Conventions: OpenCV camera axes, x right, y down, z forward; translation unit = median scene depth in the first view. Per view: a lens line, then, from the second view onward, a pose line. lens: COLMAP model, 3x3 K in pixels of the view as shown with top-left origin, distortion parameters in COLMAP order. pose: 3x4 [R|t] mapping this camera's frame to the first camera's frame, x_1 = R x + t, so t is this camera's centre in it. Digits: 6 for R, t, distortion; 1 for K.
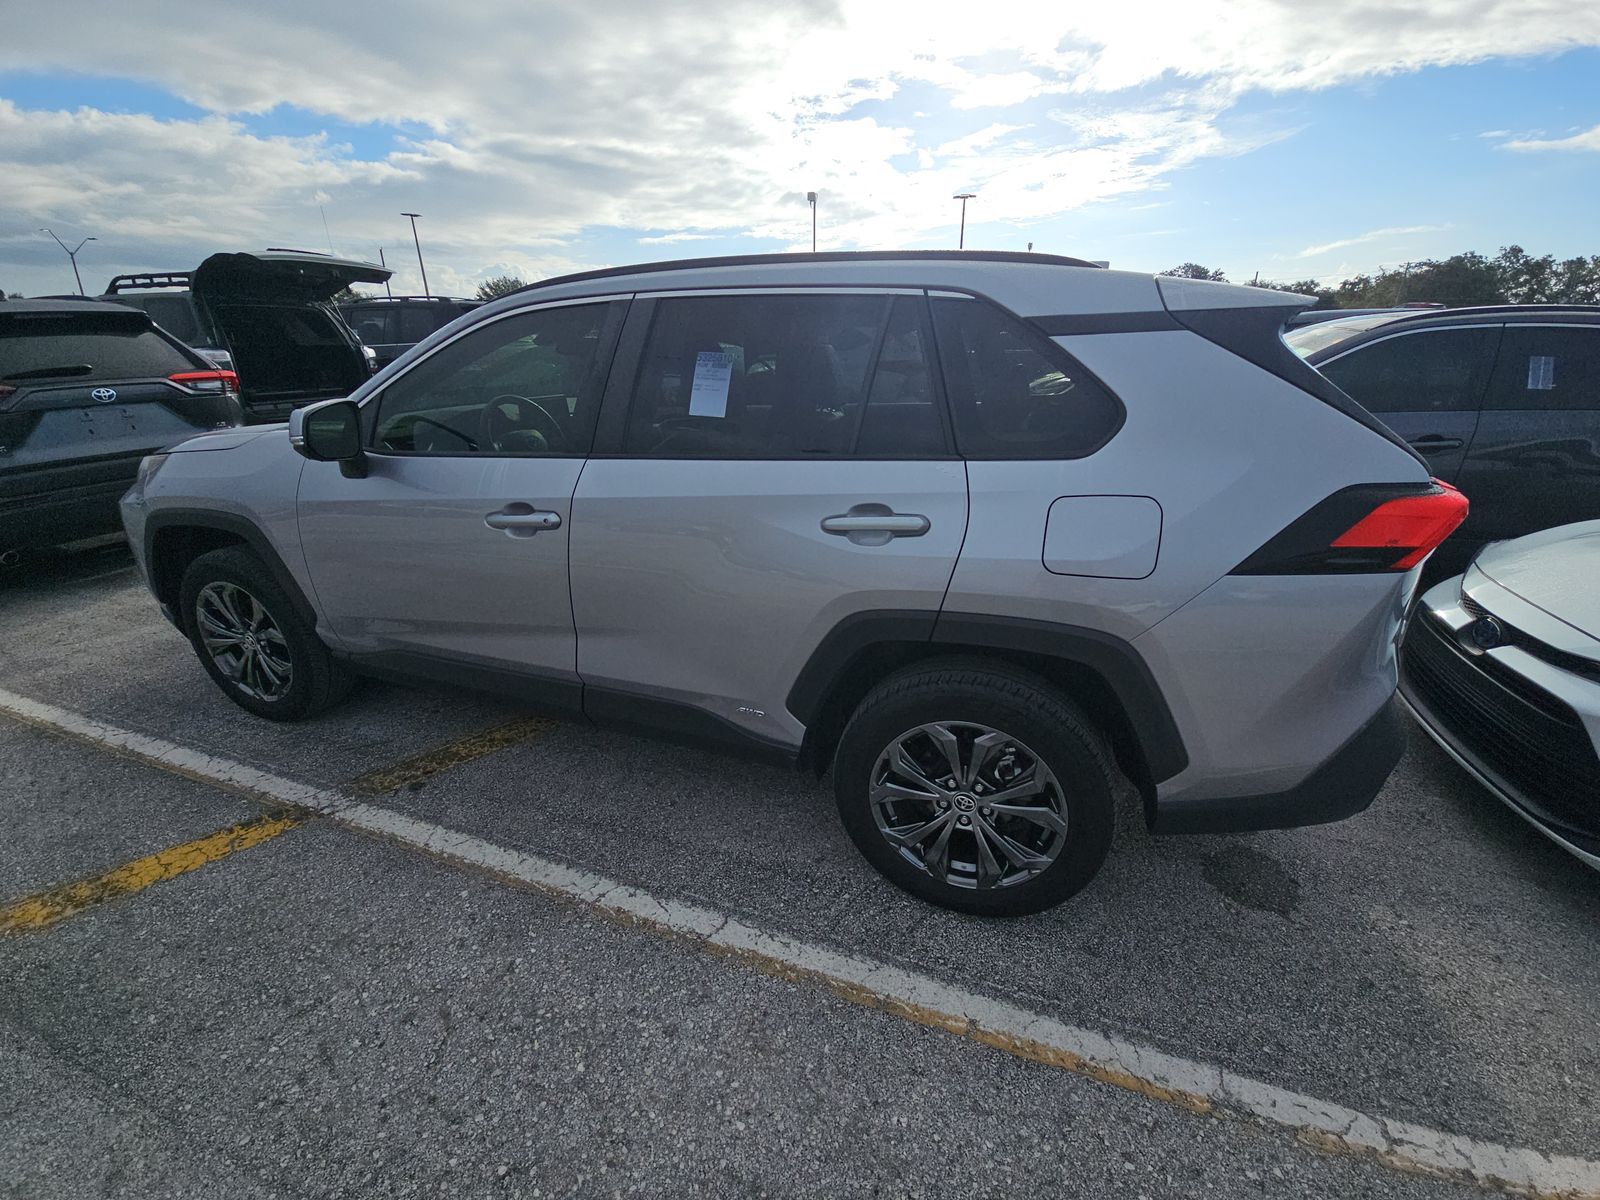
lens RADIAL K [[651.2, 0, 798.2], [0, 651.2, 584.0], [0, 0, 1]] dist [0.007926, -0.007444]
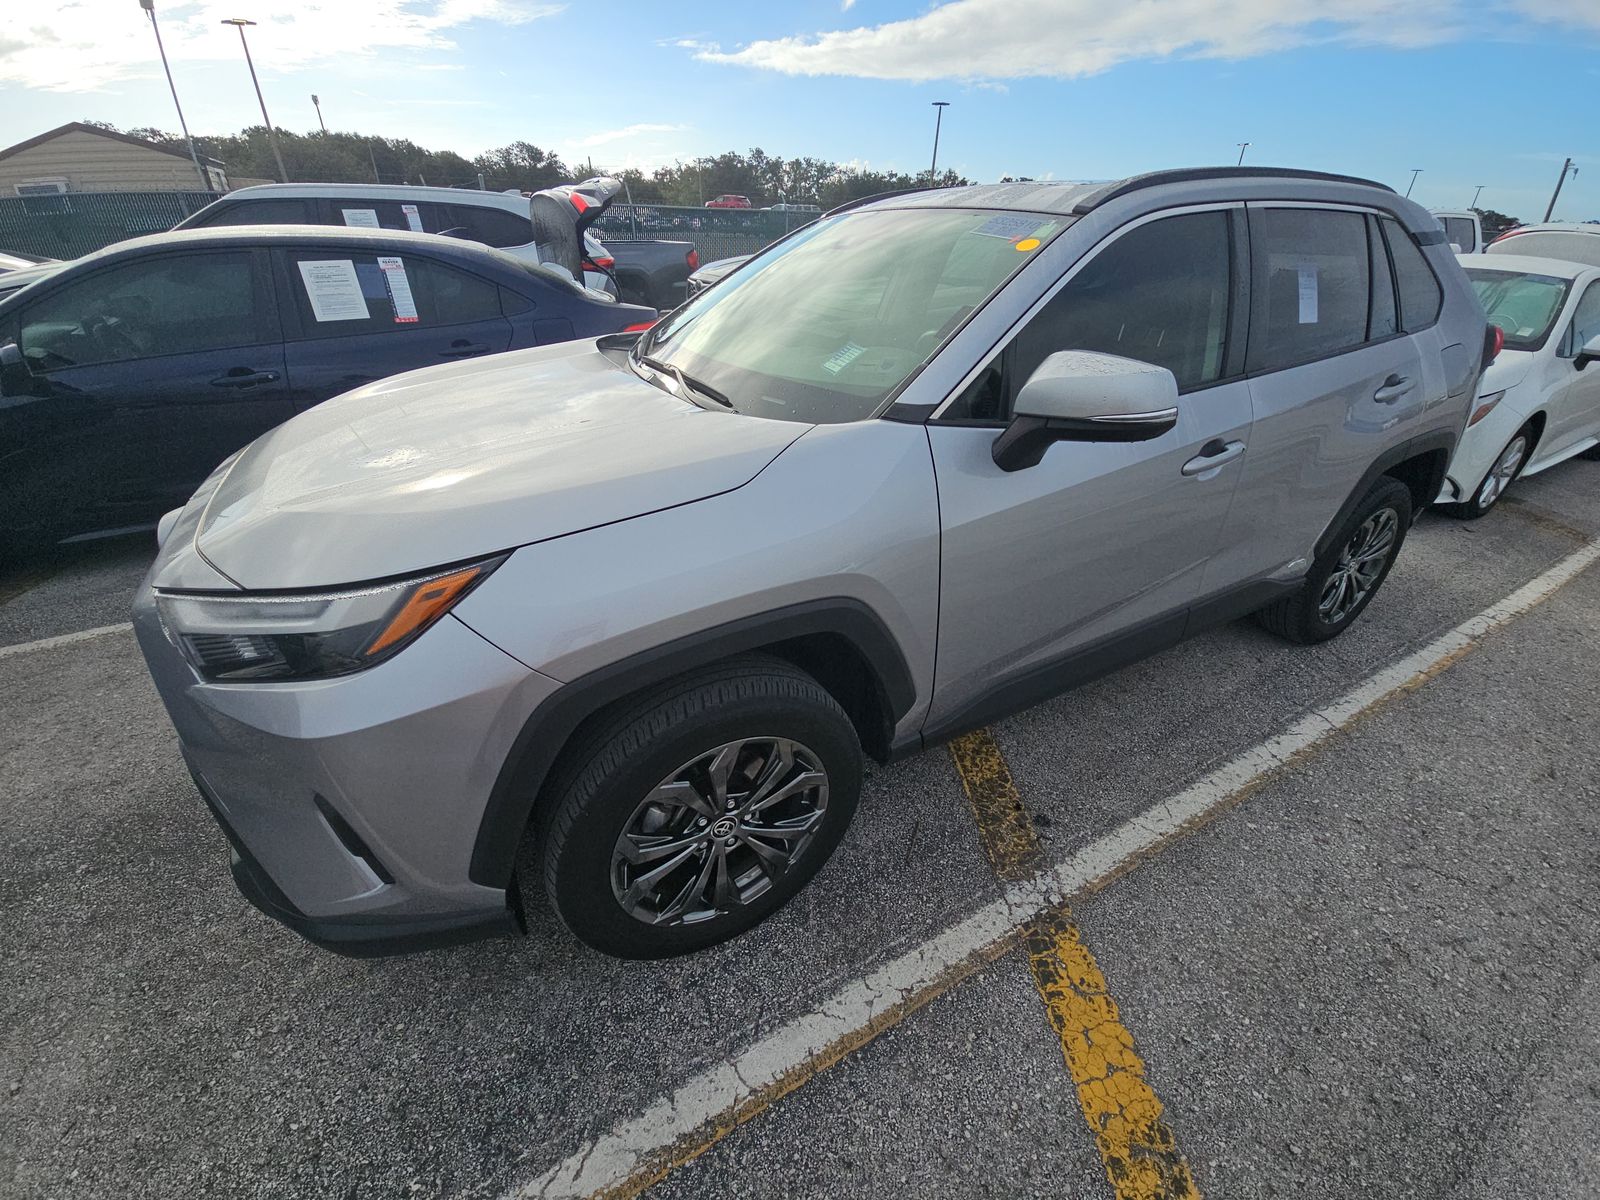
lens RADIAL K [[651.2, 0, 798.1], [0, 651.2, 592.7], [0, 0, 1]] dist [0.007926, -0.007444]
pose [[0.655675, -0.366966, 0.659868, -1.347567], [0.260244, 0.930232, 0.258730, -0.284801], [-0.708776, 0.002084, 0.705431, 0.686325]]
